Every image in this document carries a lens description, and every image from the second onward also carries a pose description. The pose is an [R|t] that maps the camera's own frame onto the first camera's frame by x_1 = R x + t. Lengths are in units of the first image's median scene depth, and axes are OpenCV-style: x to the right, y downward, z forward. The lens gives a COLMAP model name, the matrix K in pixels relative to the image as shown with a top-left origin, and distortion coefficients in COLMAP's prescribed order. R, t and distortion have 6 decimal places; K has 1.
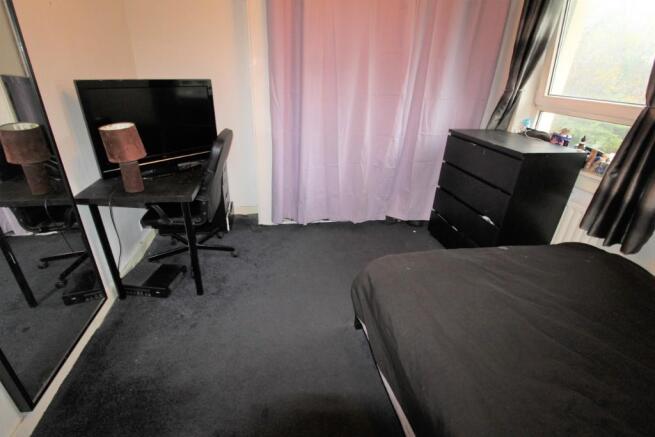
lens RADIAL K [[305.1, 0, 327.5], [0, 305.1, 218.5], [0, 0, 1]] dist [0.003032, -0.016249]
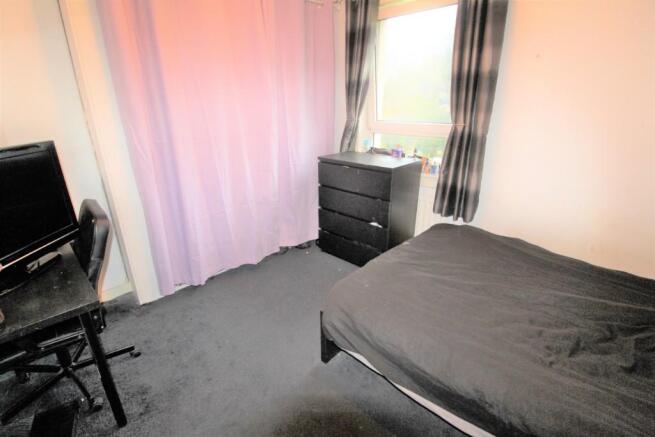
lens RADIAL K [[305.1, 0, 327.5], [0, 305.1, 218.5], [0, 0, 1]] dist [0.003032, -0.016249]
pose [[0.810711, -0.249047, 0.529833, -0.231724], [0.288190, 0.957530, 0.009118, -0.074884], [-0.509602, 0.145301, 0.848053, 0.055063]]
